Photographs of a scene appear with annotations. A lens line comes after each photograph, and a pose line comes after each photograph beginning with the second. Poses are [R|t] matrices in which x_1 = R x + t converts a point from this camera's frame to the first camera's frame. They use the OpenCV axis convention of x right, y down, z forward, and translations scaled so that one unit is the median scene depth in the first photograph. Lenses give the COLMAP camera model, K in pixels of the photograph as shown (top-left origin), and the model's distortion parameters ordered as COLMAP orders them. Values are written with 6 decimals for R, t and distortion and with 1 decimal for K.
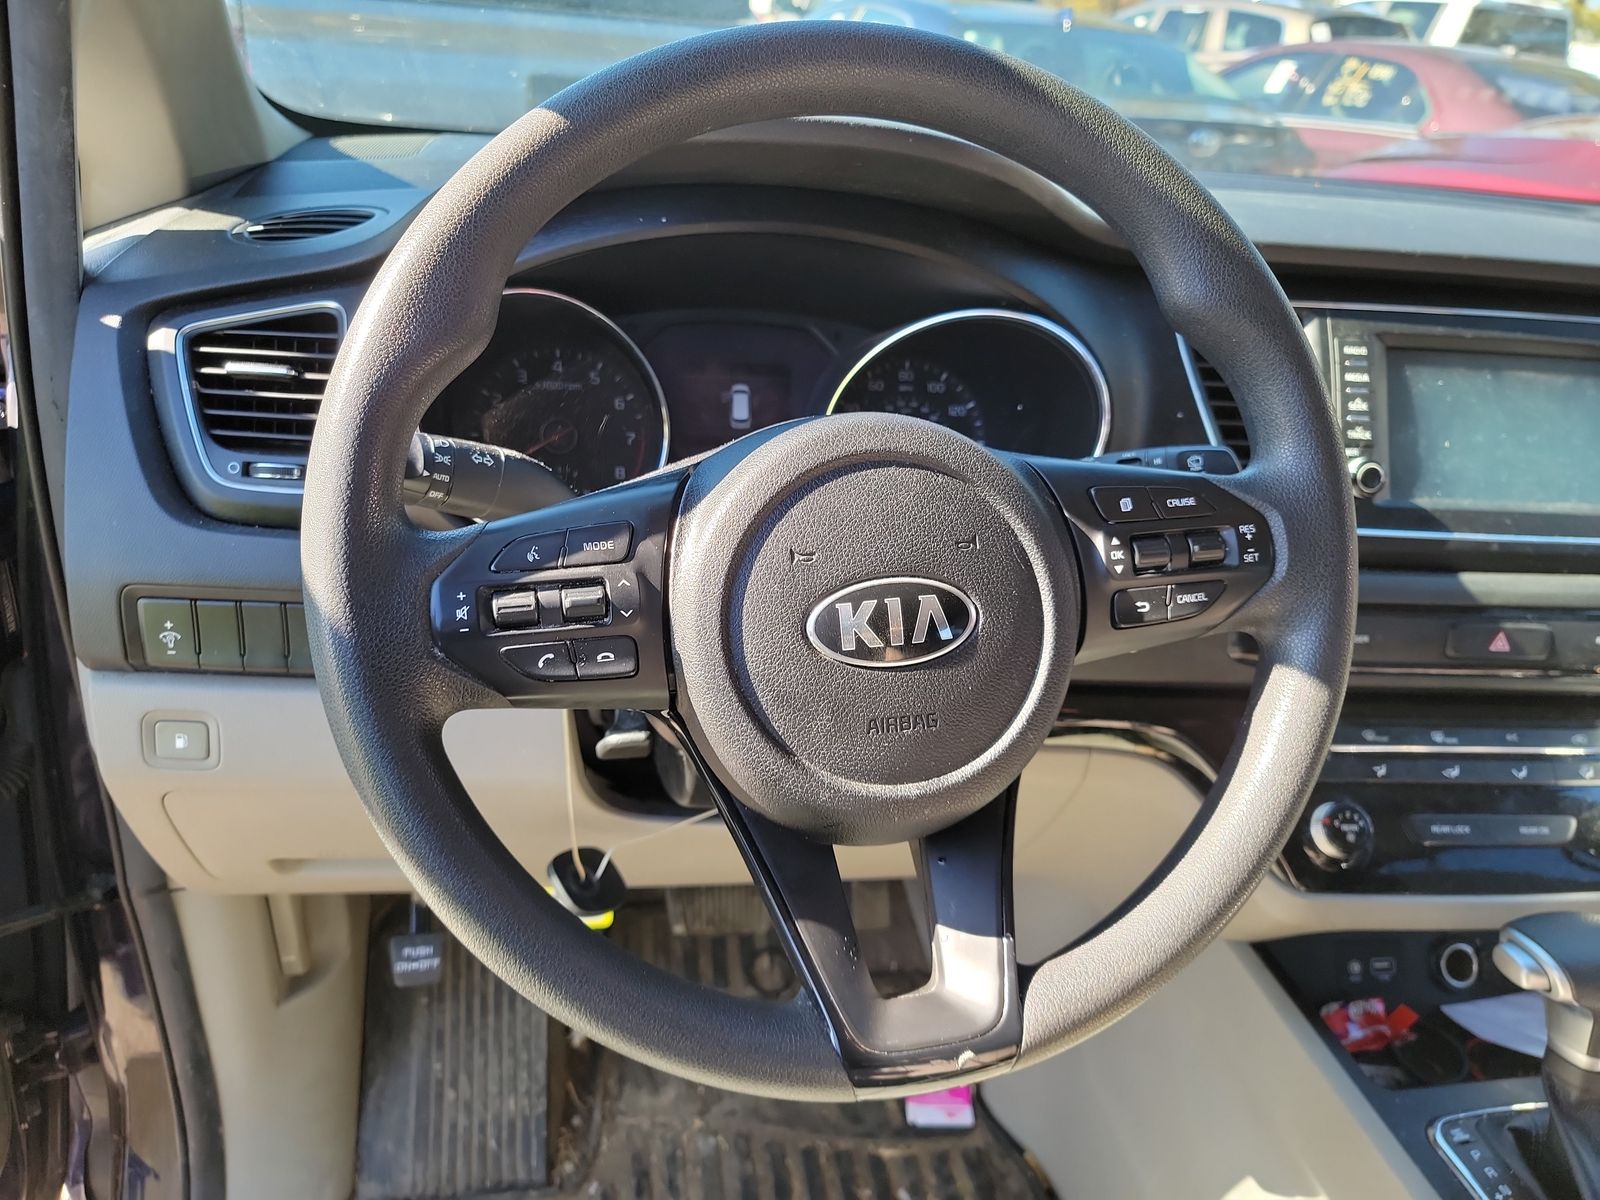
lens RADIAL K [[1121.6, 0, 795.7], [0, 1121.6, 593.5], [0, 0, 1]] dist [0.037559, -0.001397]
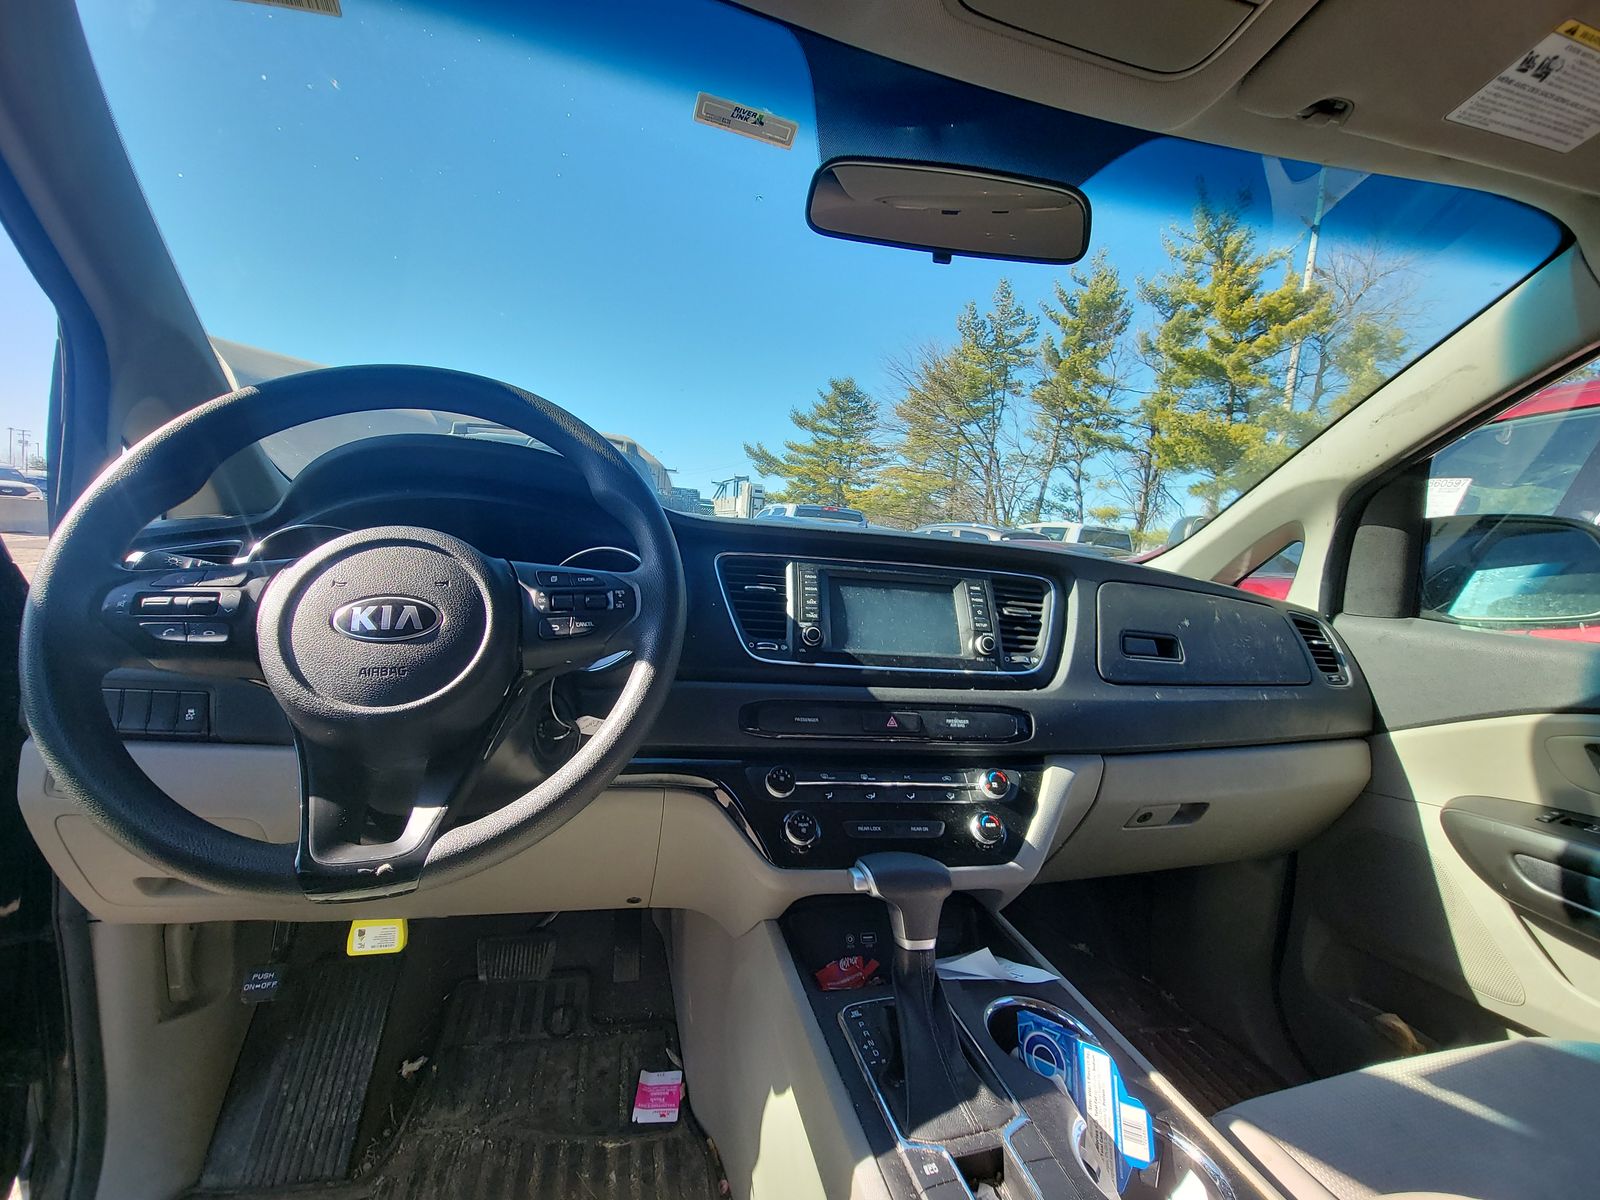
lens RADIAL K [[653.6, 0, 795.1], [0, 653.6, 608.7], [0, 0, 1]] dist [0.002882, -0.000519]
pose [[0.997320, -0.008333, 0.072684, 0.407767], [0.033219, 0.936753, -0.348410, 0.244760], [-0.065184, 0.349891, 0.934520, -0.038470]]
